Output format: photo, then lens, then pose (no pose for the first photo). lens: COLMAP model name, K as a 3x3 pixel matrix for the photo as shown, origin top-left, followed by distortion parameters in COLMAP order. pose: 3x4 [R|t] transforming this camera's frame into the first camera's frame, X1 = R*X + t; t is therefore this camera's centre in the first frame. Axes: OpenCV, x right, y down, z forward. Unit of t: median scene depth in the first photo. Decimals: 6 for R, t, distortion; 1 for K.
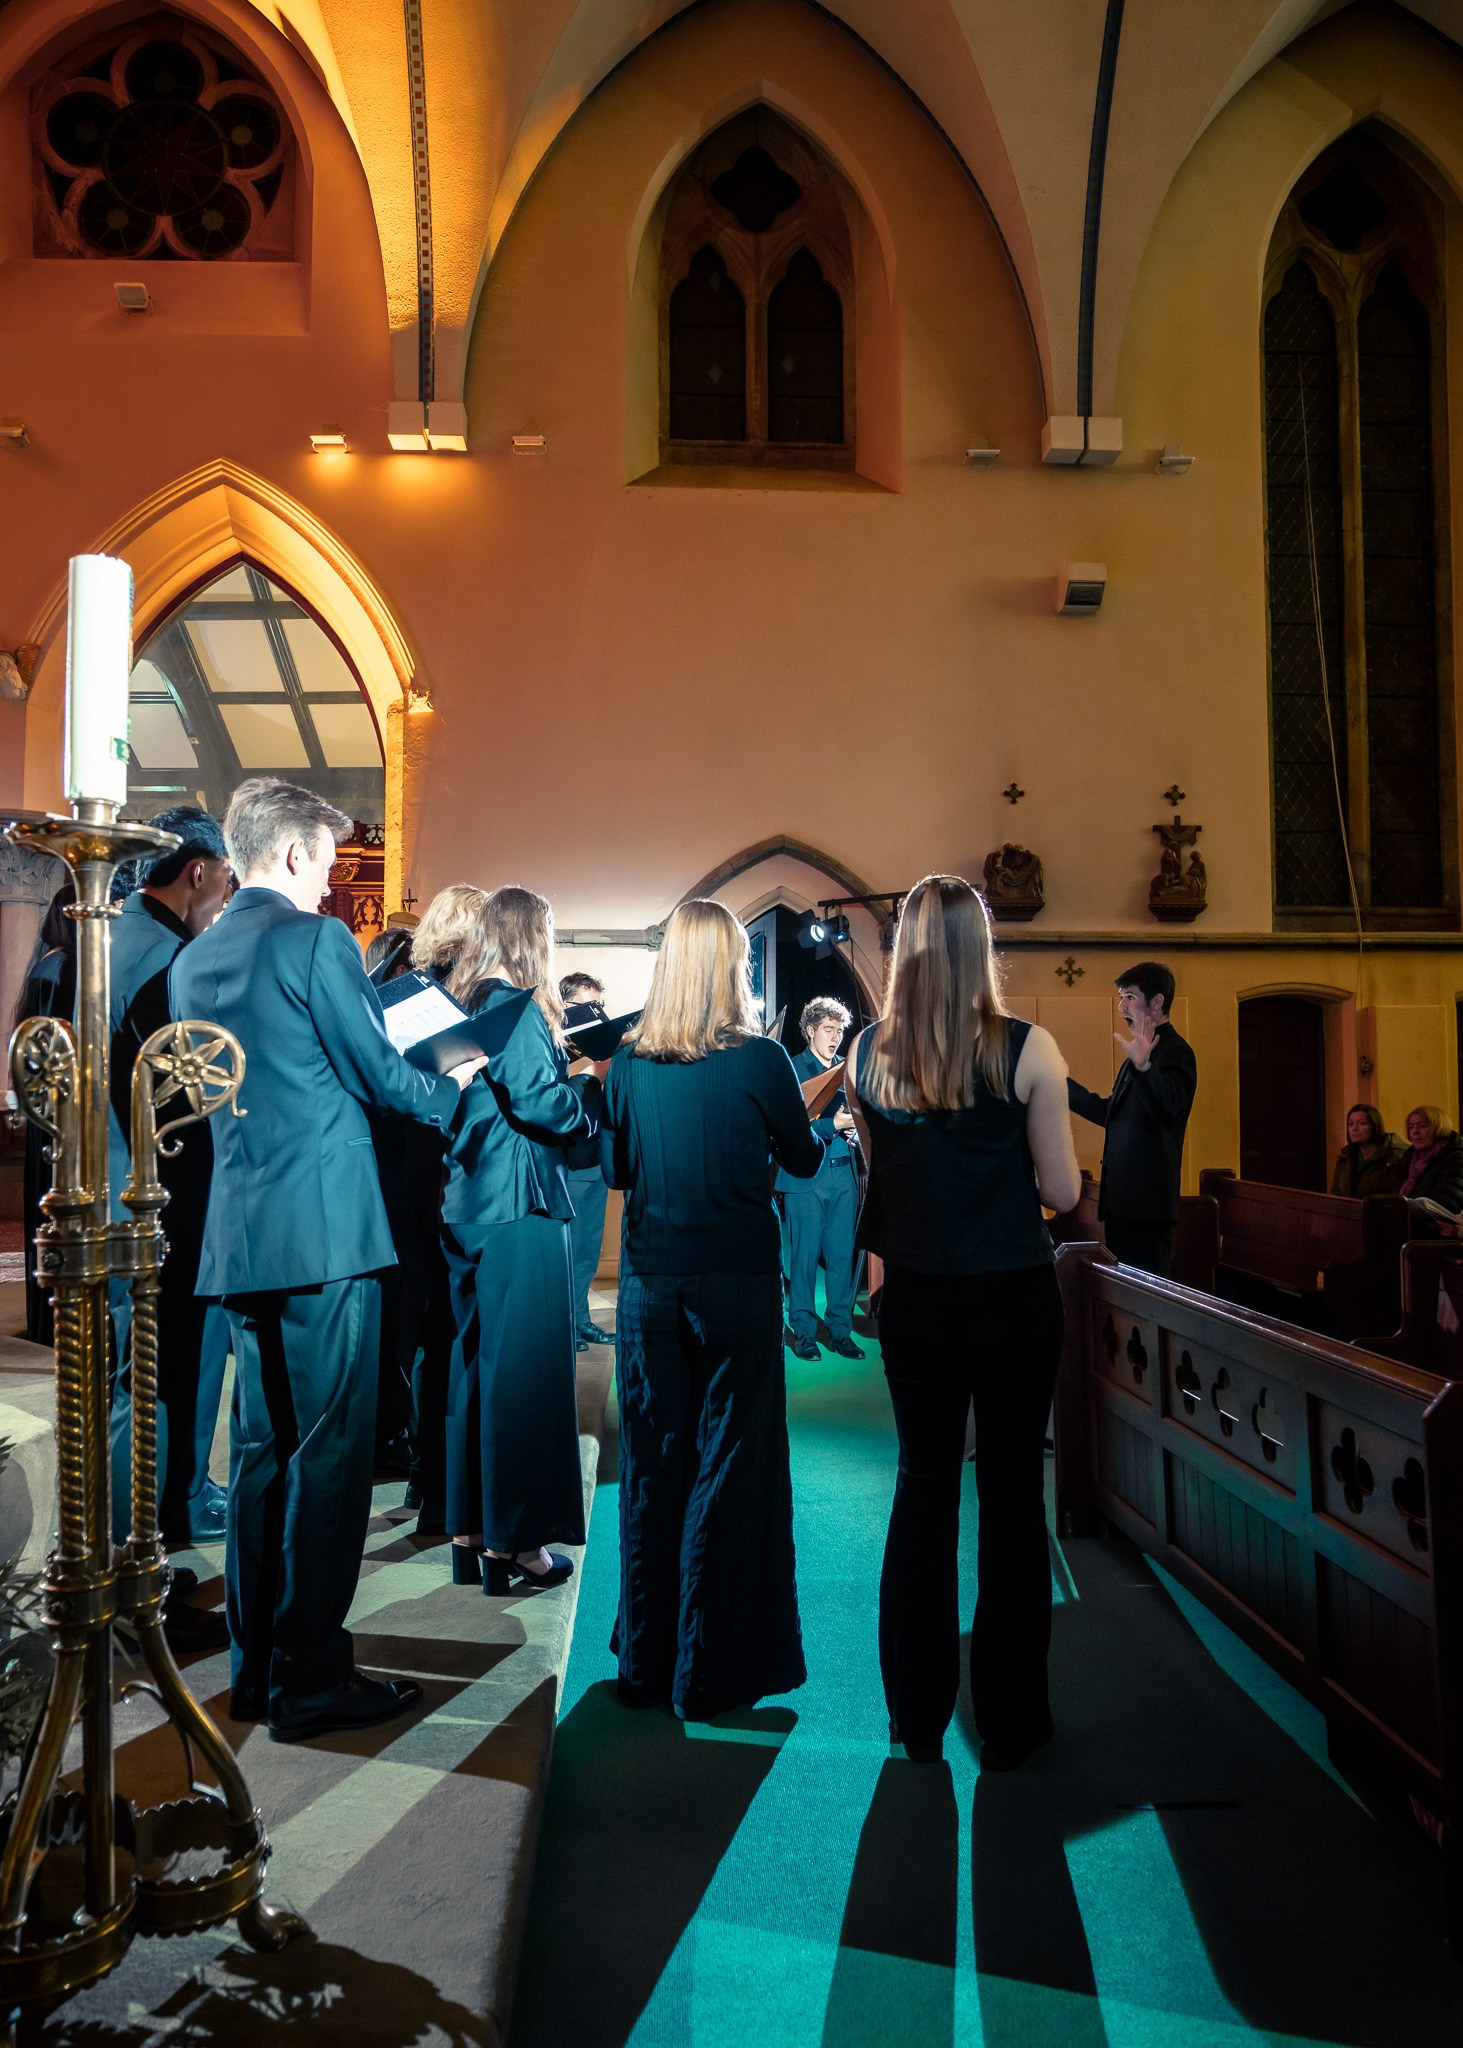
lens RADIAL K [[1453.0, 0, 734.1], [0, 1453.0, 1029.4], [0, 0, 1]] dist [-0.040993, 0.033722]
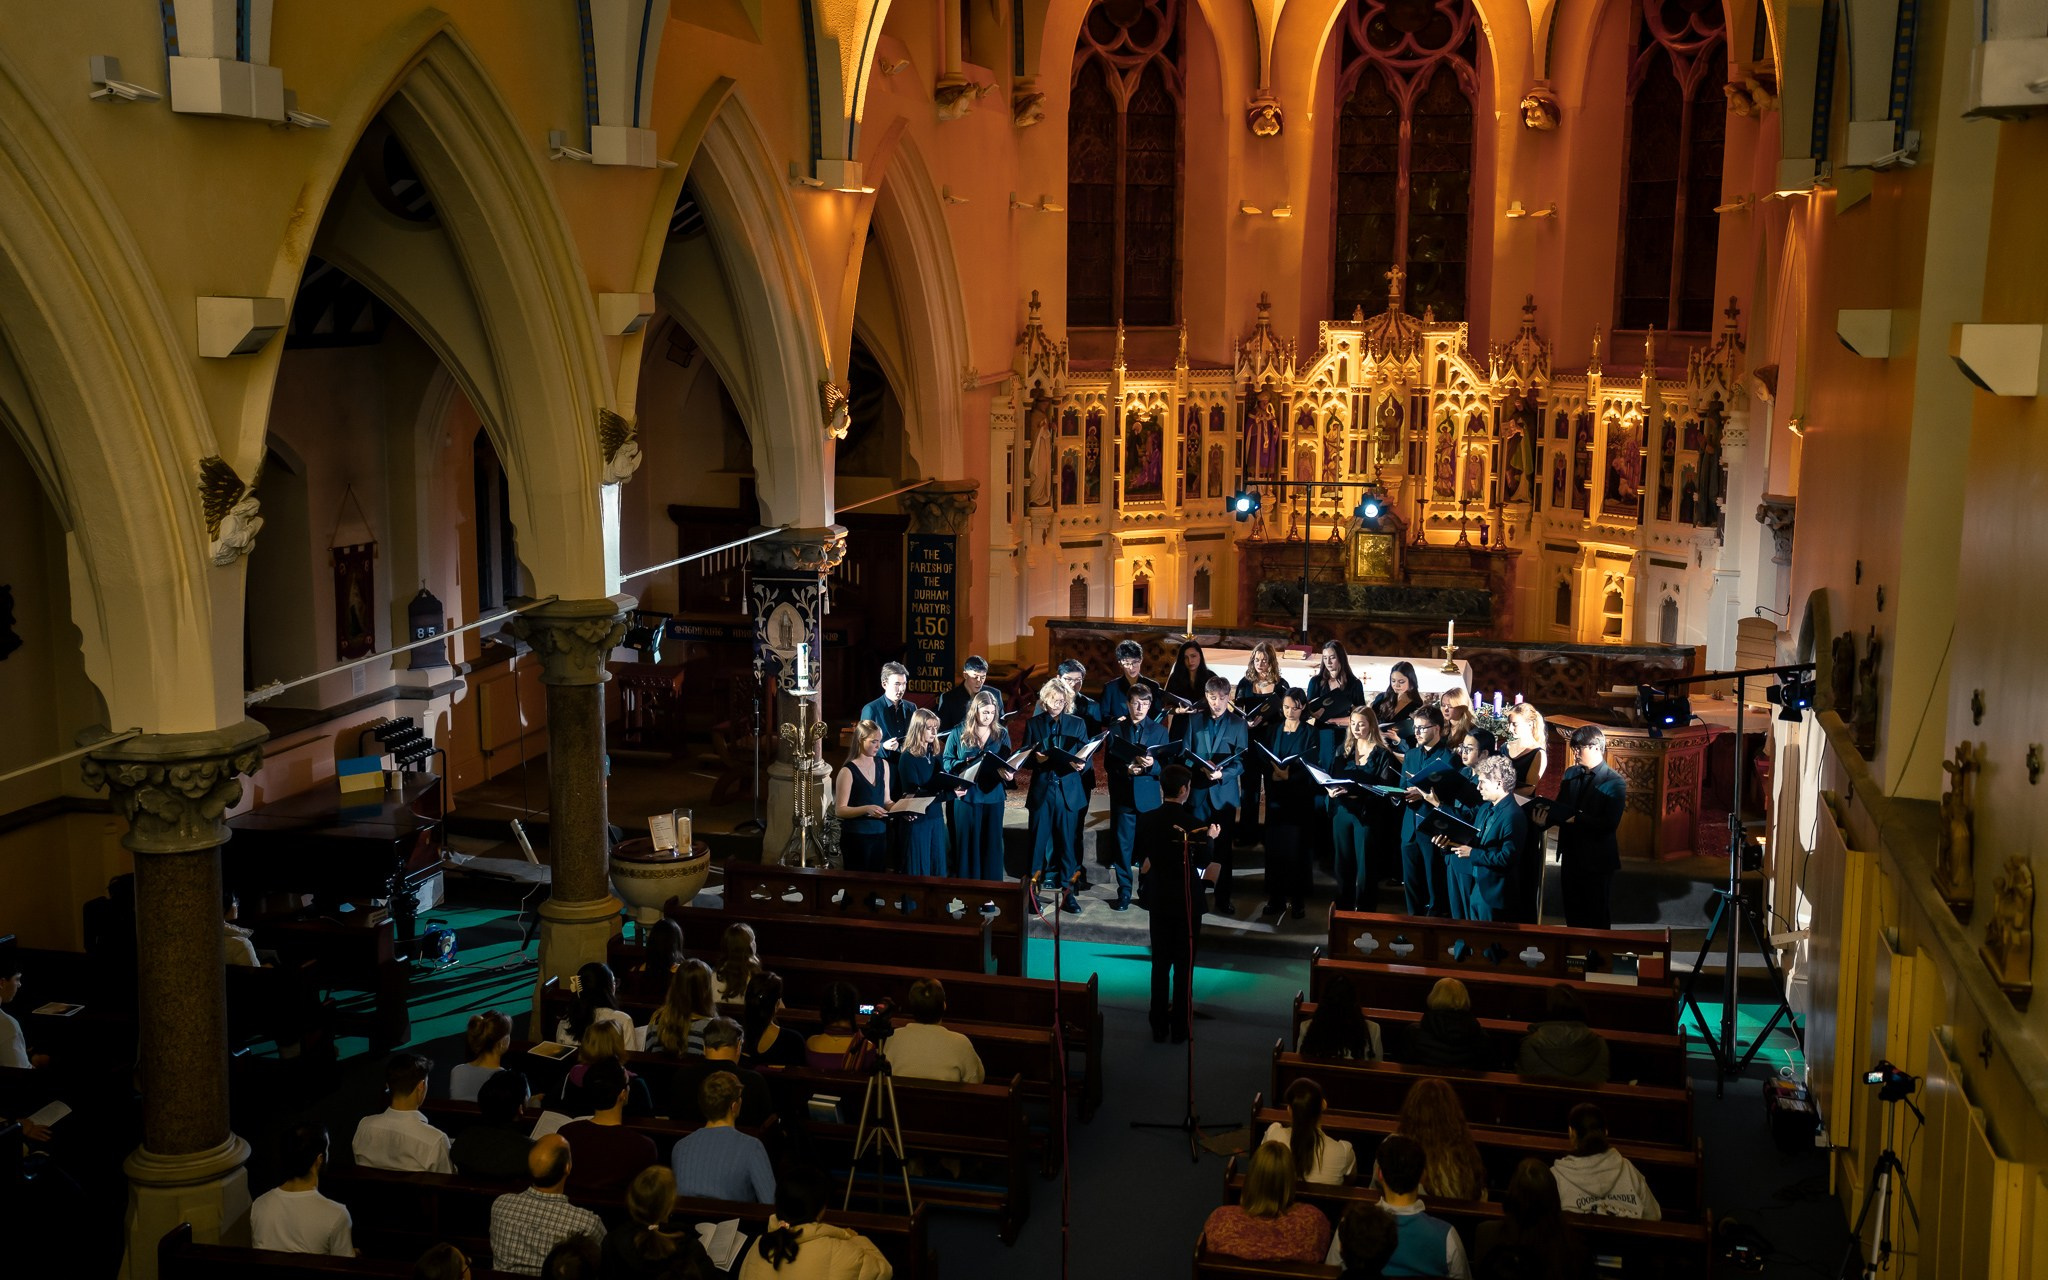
lens RADIAL K [[2426.4, 0, 1005.4], [0, 2426.4, 635.3], [0, 0, 1]] dist [0.125361, 0.000000]
pose [[-0.290331, 0.151561, -0.944848, 1.753209], [0.033839, 0.988386, 0.148148, -0.365927], [0.956328, 0.011040, -0.292088, 0.960320]]
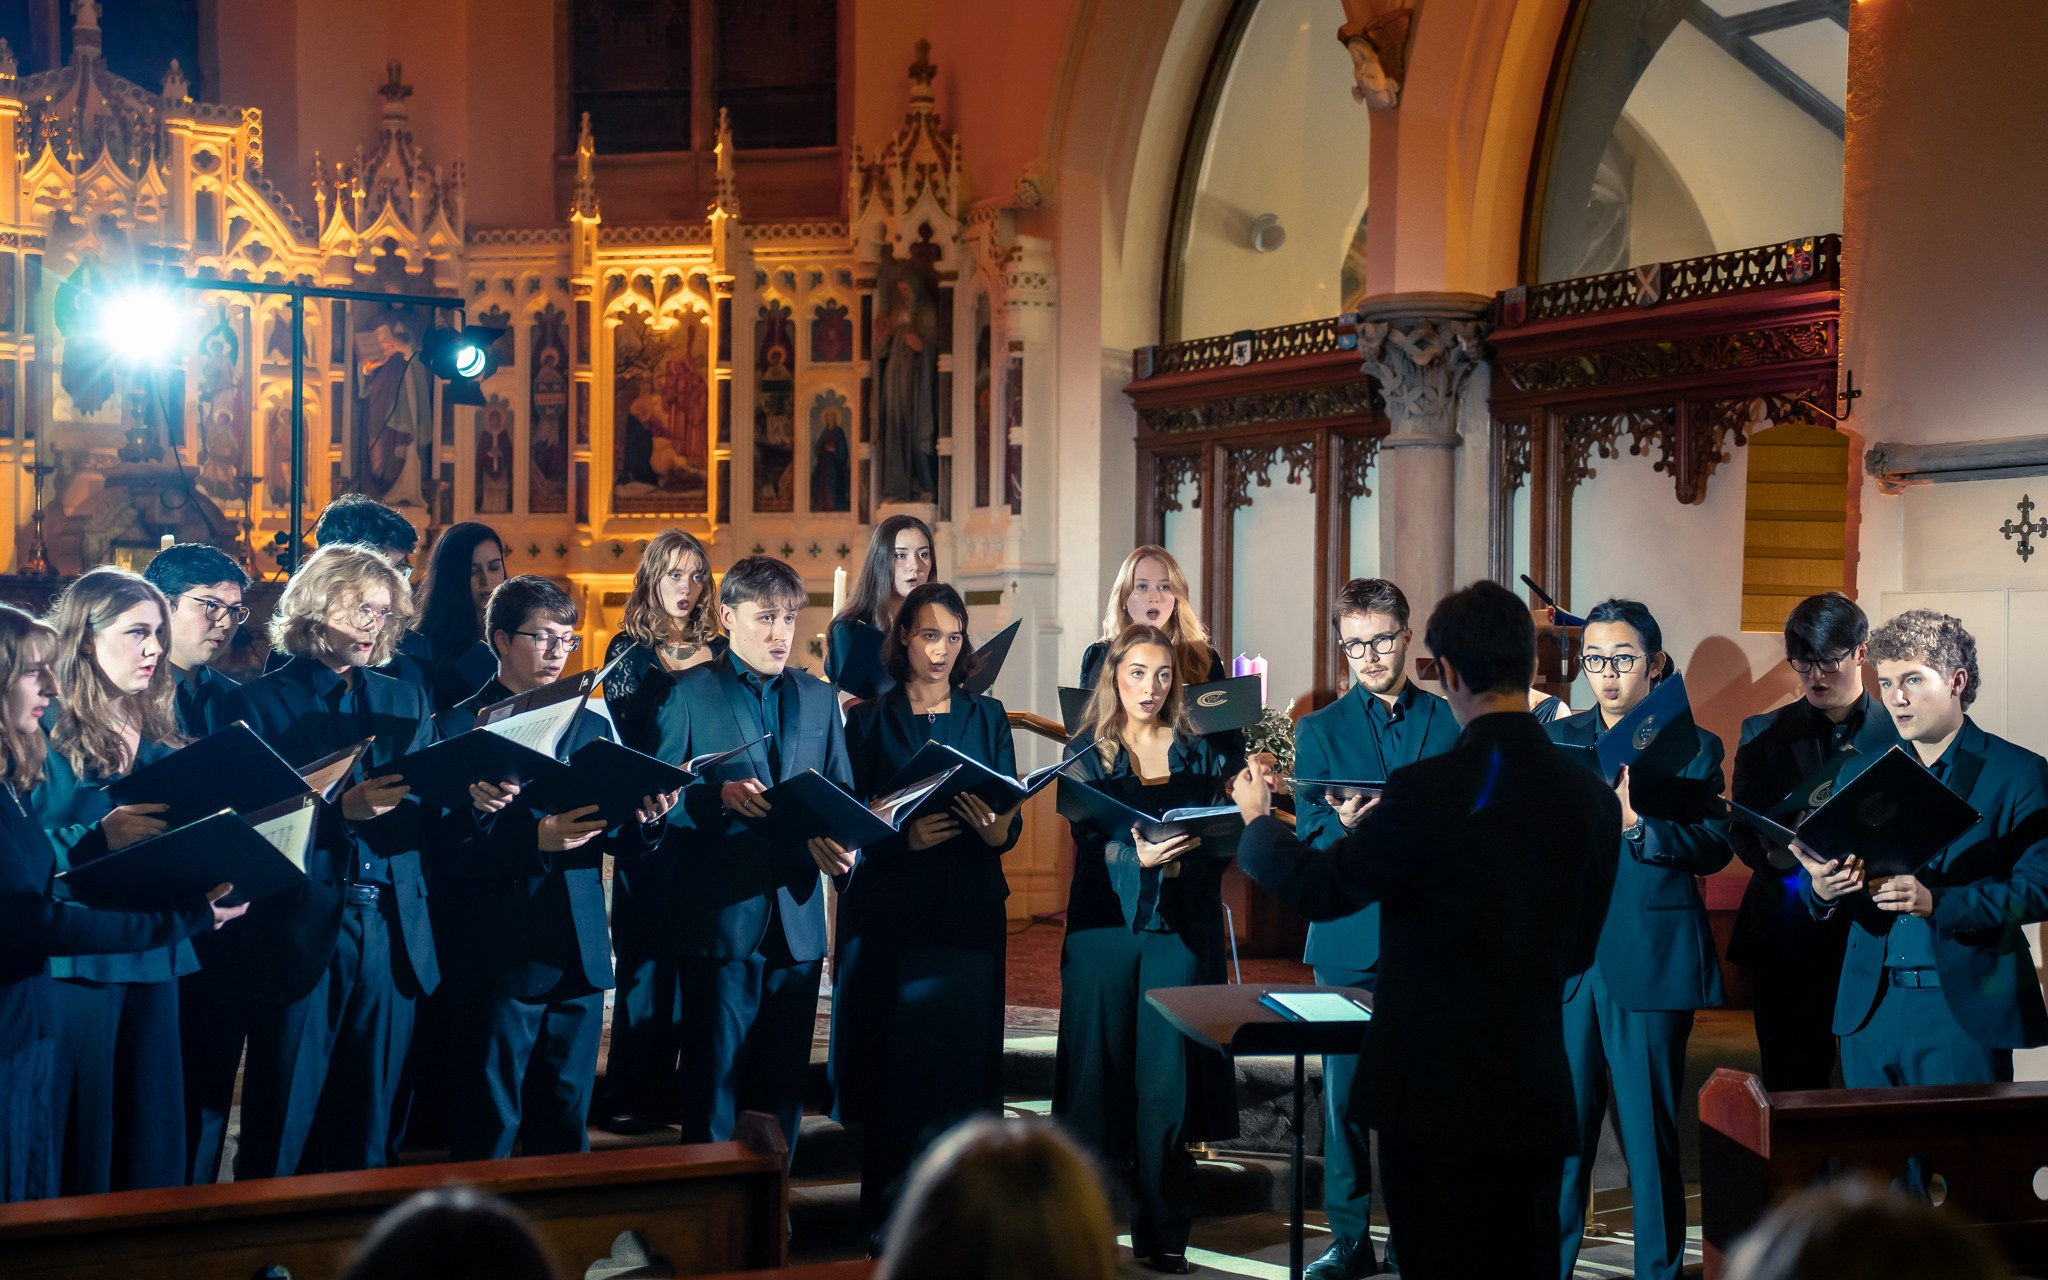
lens RADIAL K [[3362.5, 0, 1035.0], [0, 3362.5, 631.6], [0, 0, 1]] dist [0.400035, 0.000000]
pose [[0.430547, -0.007346, -0.902538, 0.700983], [0.029008, 0.999563, 0.005702, -0.022722], [0.902102, -0.028635, 0.430572, 0.240933]]
